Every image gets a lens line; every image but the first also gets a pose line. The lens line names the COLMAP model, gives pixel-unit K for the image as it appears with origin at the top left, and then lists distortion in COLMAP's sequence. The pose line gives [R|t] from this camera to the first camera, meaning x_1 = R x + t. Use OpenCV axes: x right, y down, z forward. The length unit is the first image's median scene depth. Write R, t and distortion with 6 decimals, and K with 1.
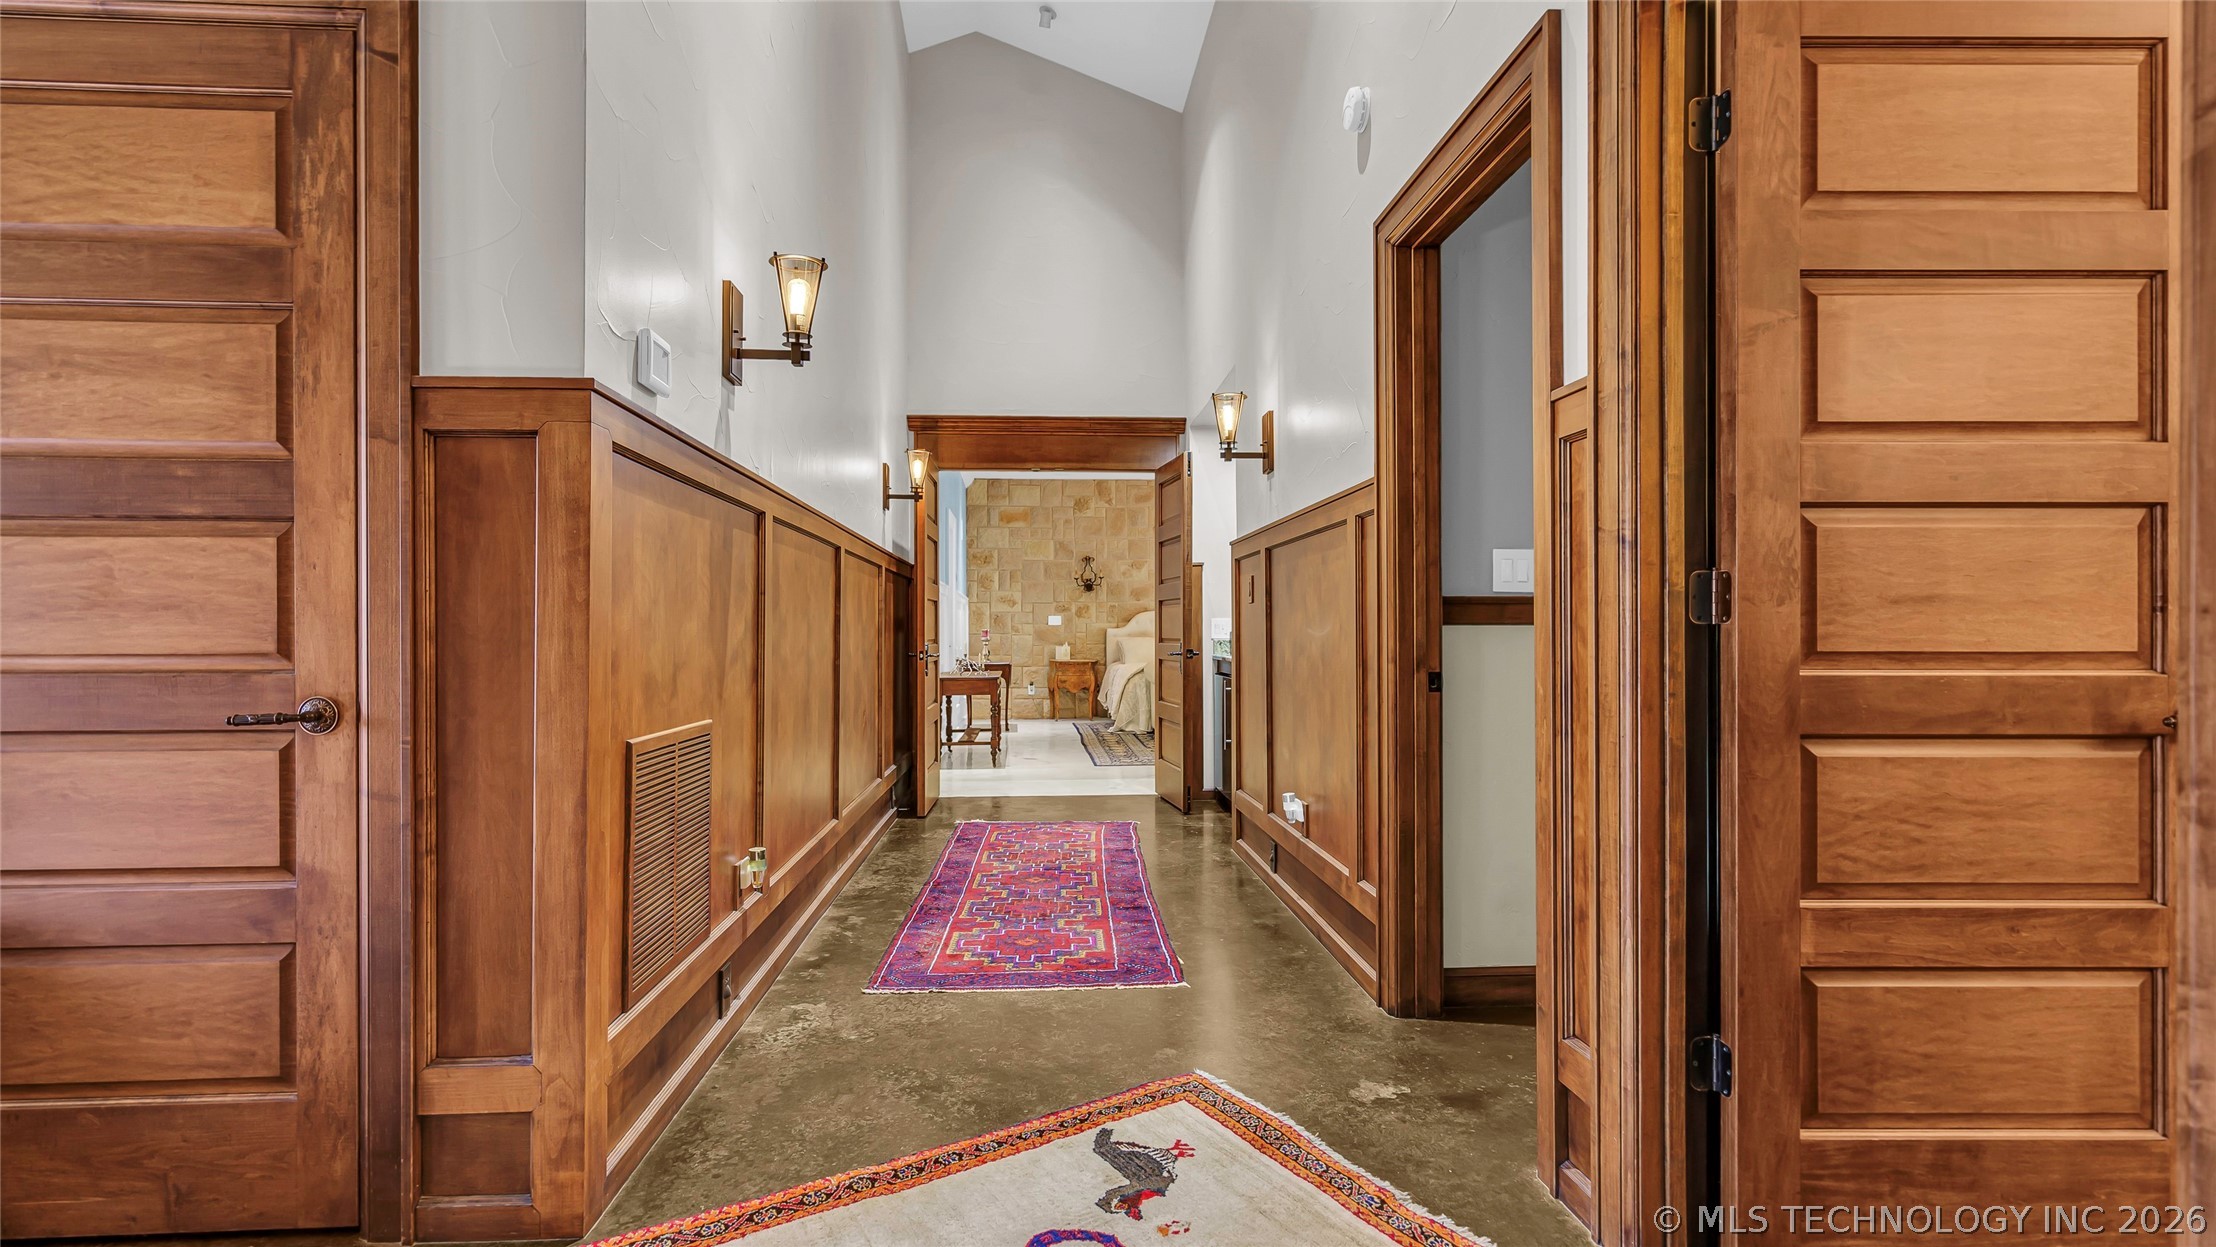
lens RADIAL K [[1044.1, 0, 1101.9], [0, 1044.1, 613.7], [0, 0, 1]] dist [-0.005644, 0.006070]
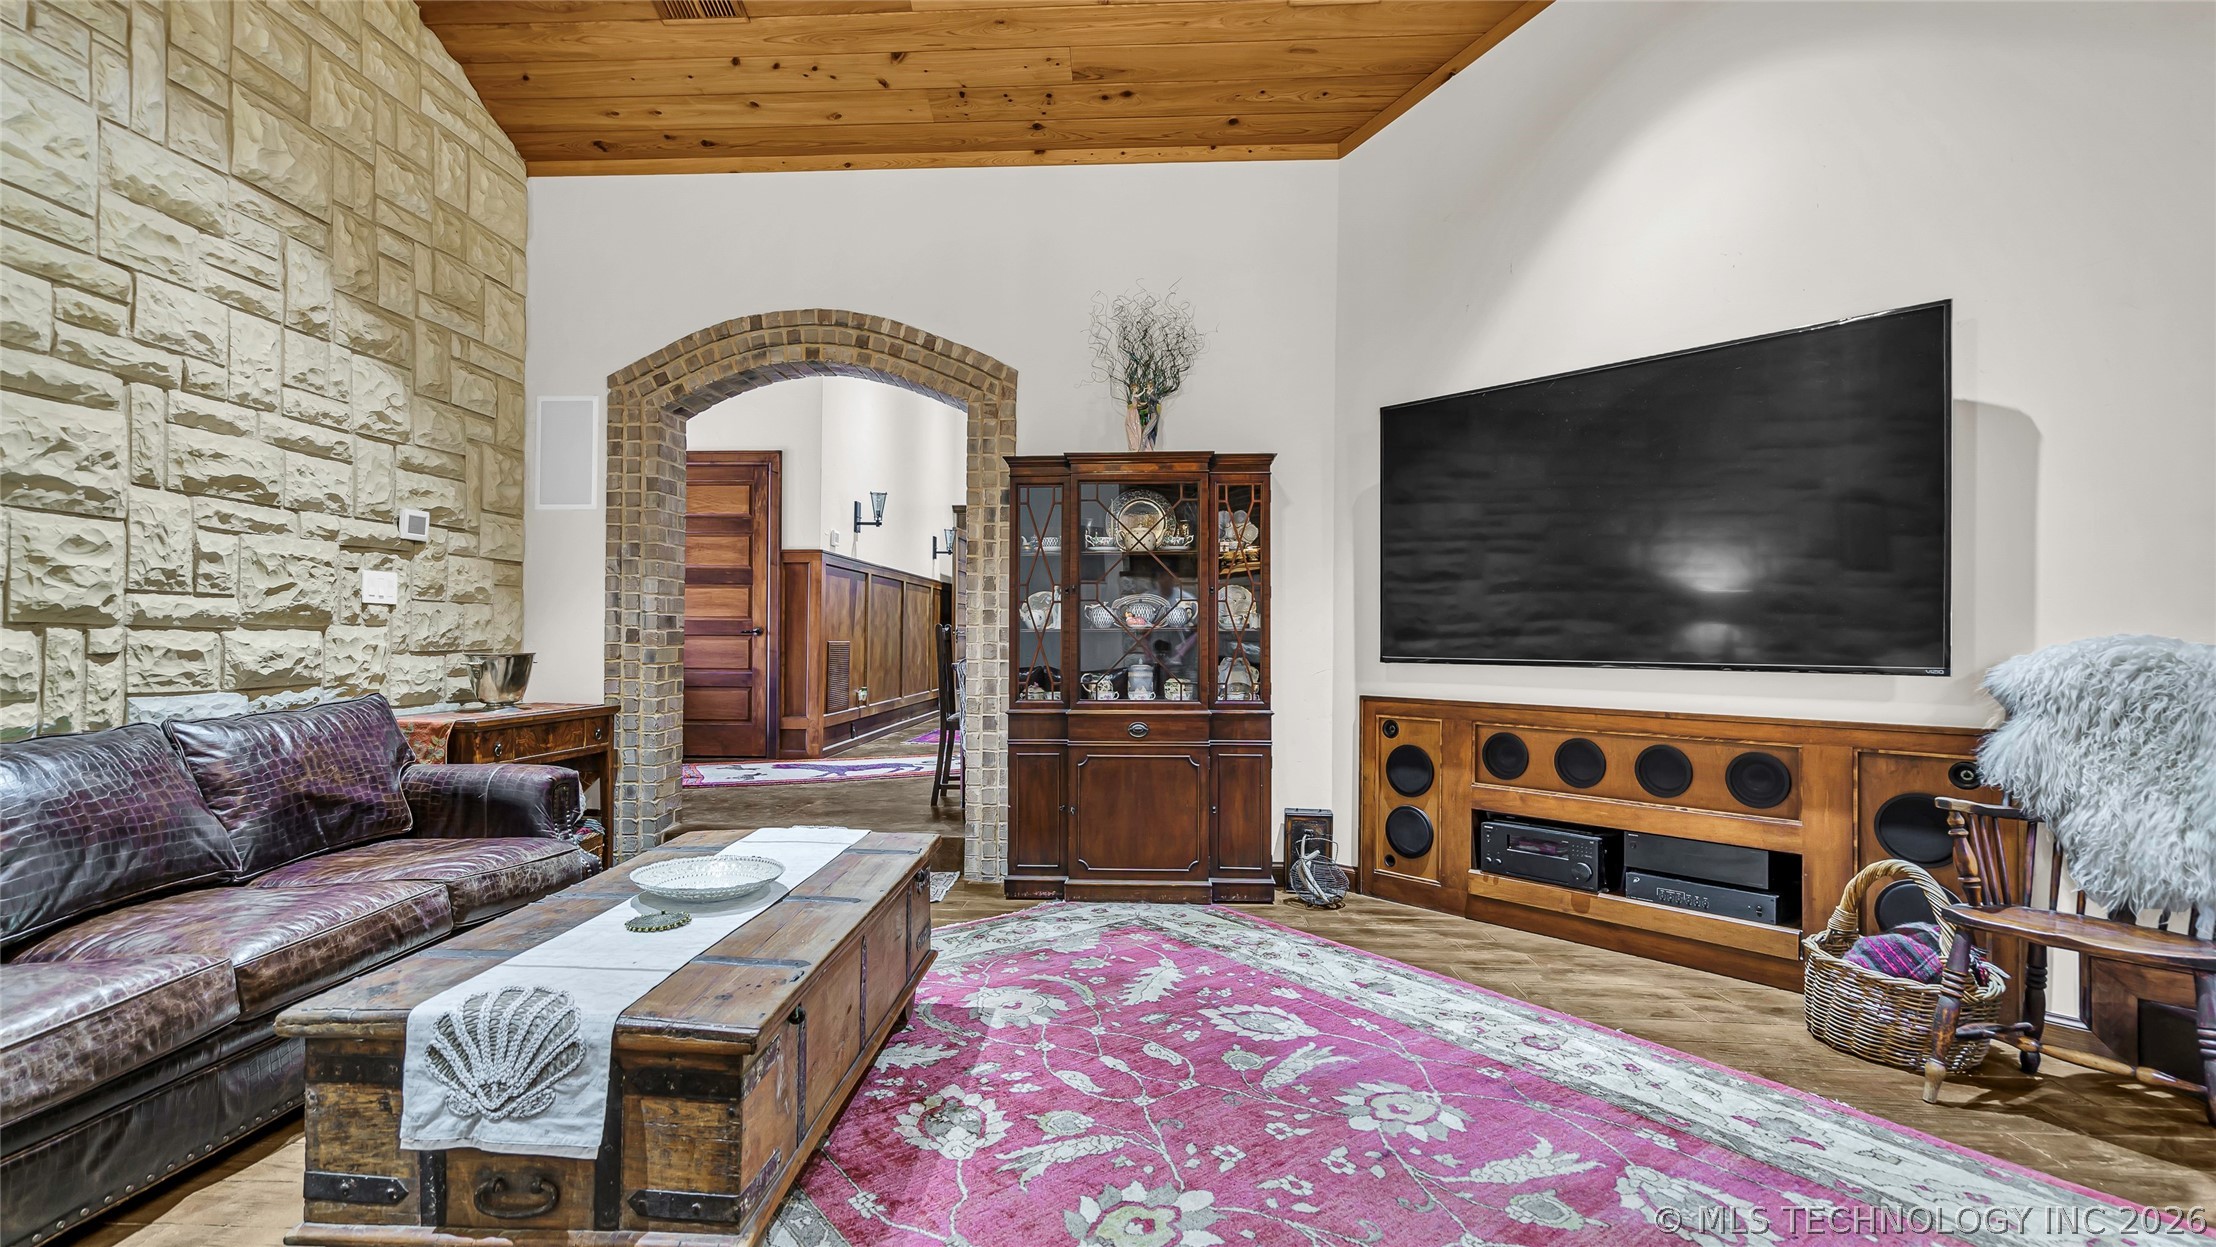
lens RADIAL K [[1014.8, 0, 1108.0], [0, 1014.8, 623.5], [0, 0, 1]] dist [-0.001122, 0.000348]
pose [[0.994173, 0.008002, -0.107503, 1.042418], [-0.007607, 0.999963, 0.004089, 0.038545], [0.107531, -0.003247, 0.994196, -2.802741]]
